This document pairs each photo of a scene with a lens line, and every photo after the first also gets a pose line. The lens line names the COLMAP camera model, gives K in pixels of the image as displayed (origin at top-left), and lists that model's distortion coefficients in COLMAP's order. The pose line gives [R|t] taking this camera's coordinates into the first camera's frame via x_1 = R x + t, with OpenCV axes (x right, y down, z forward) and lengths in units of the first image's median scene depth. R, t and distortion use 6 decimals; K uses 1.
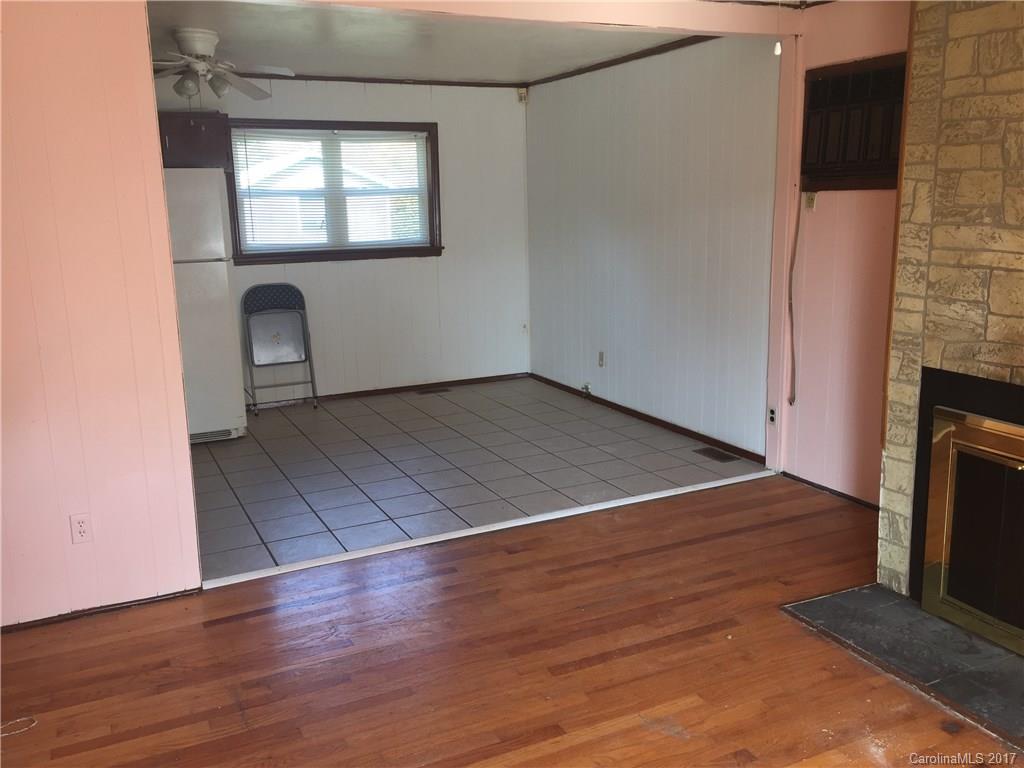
lens RADIAL K [[891.9, 0, 513.2], [0, 891.9, 386.0], [0, 0, 1]] dist [0.049921, -0.056772]
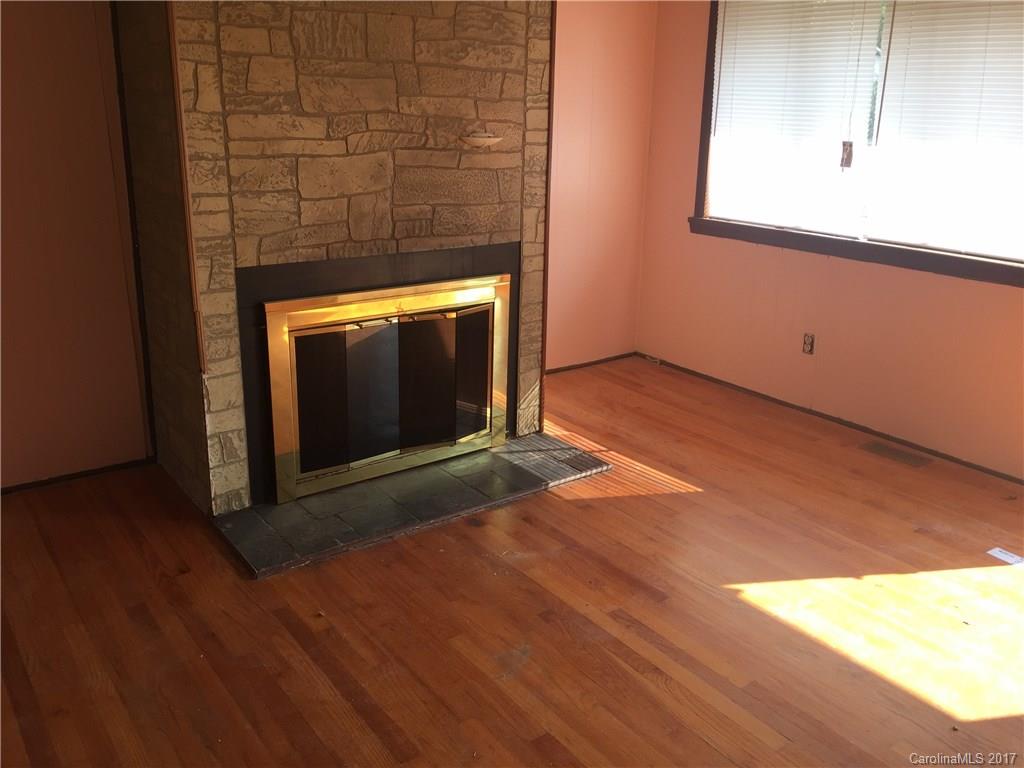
lens RADIAL K [[891.9, 0, 513.7], [0, 891.9, 381.1], [0, 0, 1]] dist [0.049921, -0.056772]
pose [[-0.193783, -0.292292, 0.936490, -0.536918], [0.186126, 0.926294, 0.327624, -0.172879], [-0.963227, 0.237793, -0.125097, 0.899453]]
